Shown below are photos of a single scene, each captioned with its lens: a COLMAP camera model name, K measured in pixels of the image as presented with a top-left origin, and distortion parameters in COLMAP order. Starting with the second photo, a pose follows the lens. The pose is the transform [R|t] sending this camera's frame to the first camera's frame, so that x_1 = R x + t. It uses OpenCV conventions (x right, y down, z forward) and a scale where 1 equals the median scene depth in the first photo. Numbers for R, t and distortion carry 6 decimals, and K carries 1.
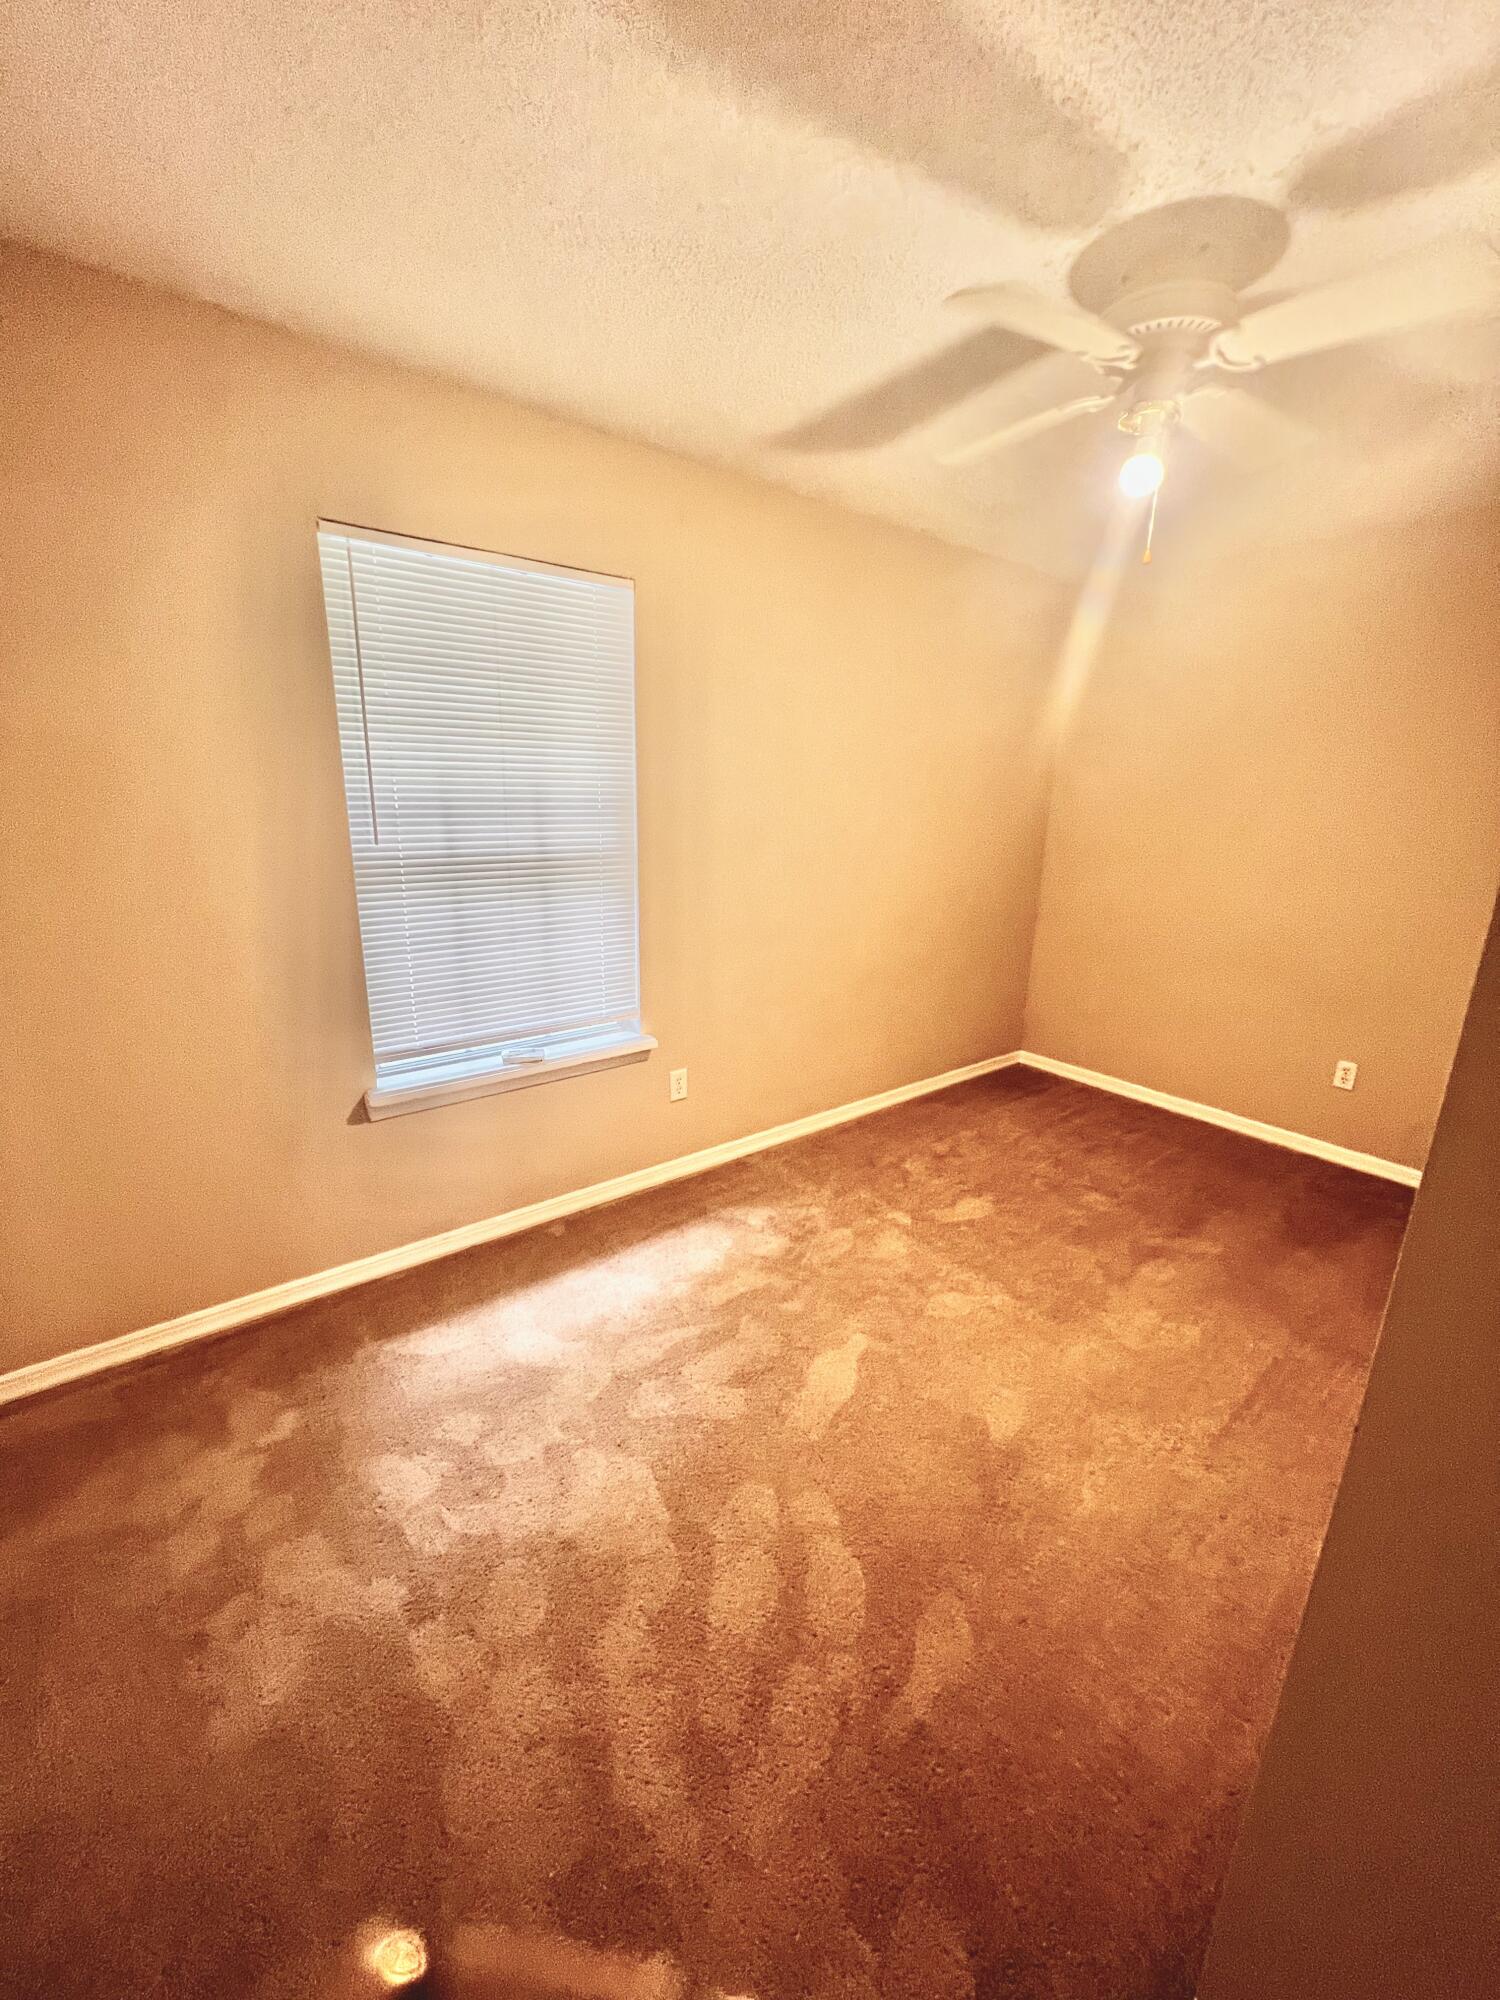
lens RADIAL K [[839.7, 0, 750.0], [0, 839.7, 1000.0], [0, 0, 1]] dist [-0.003146, 0.000151]
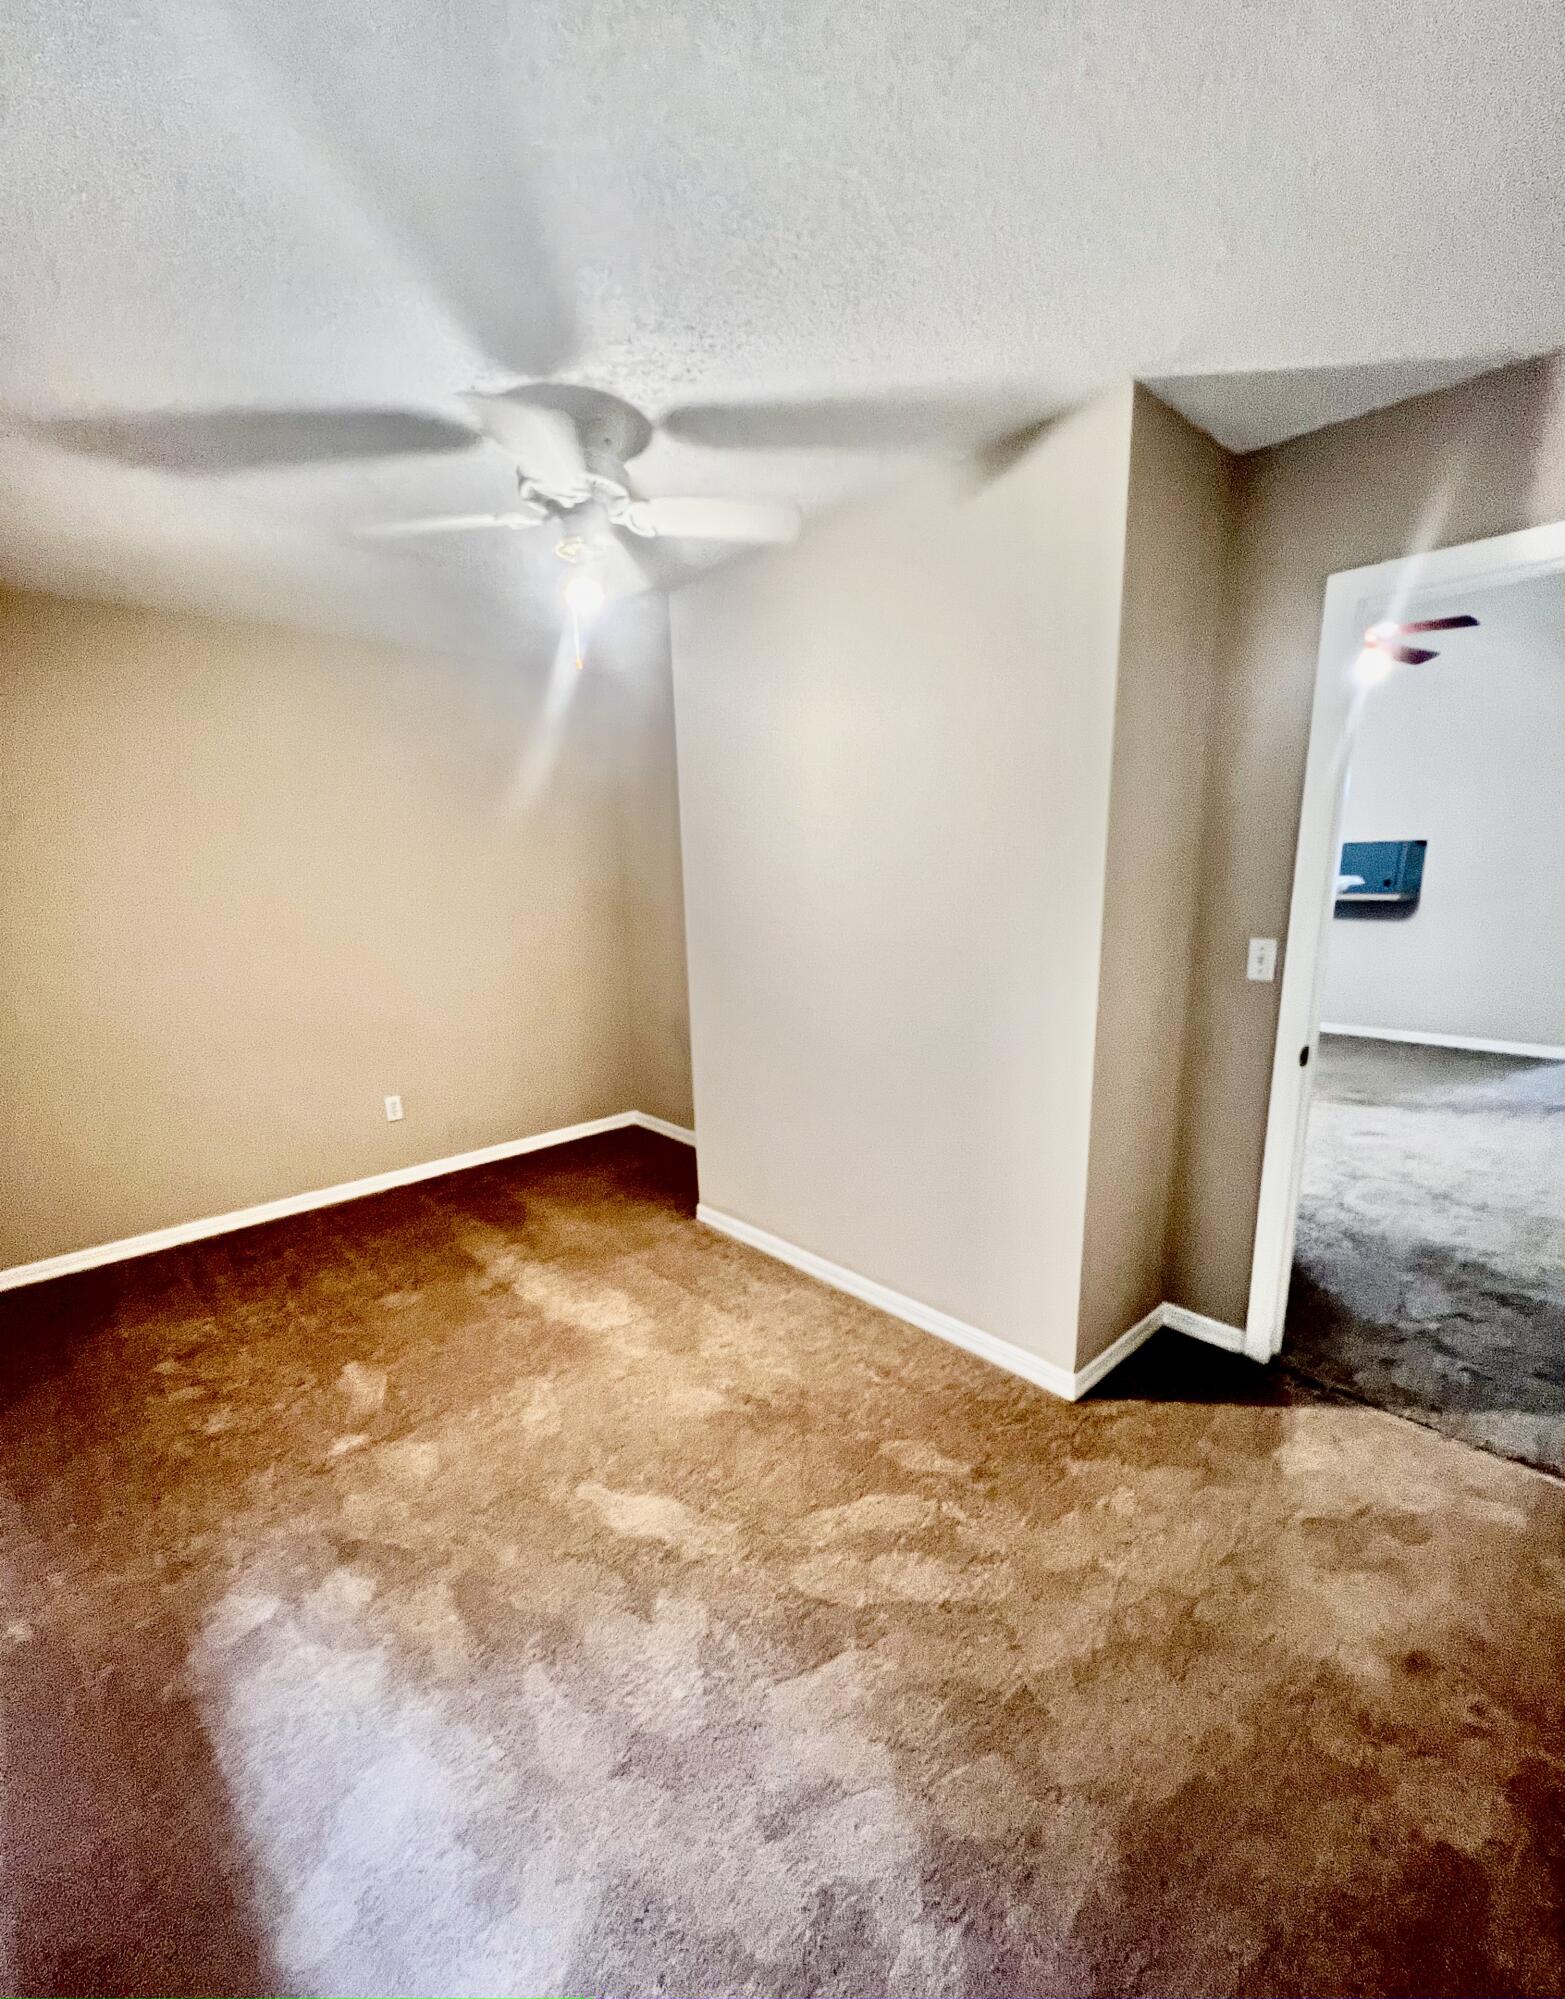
lens RADIAL K [[831.4, 0, 784.5], [0, 831.4, 1035.8], [0, 0, 1]] dist [0.000319, 0.000007]
pose [[-0.071269, -0.238629, 0.968492, -0.523498], [0.282731, 0.926306, 0.249040, -0.170063], [-0.956548, 0.291572, 0.001451, 0.551250]]
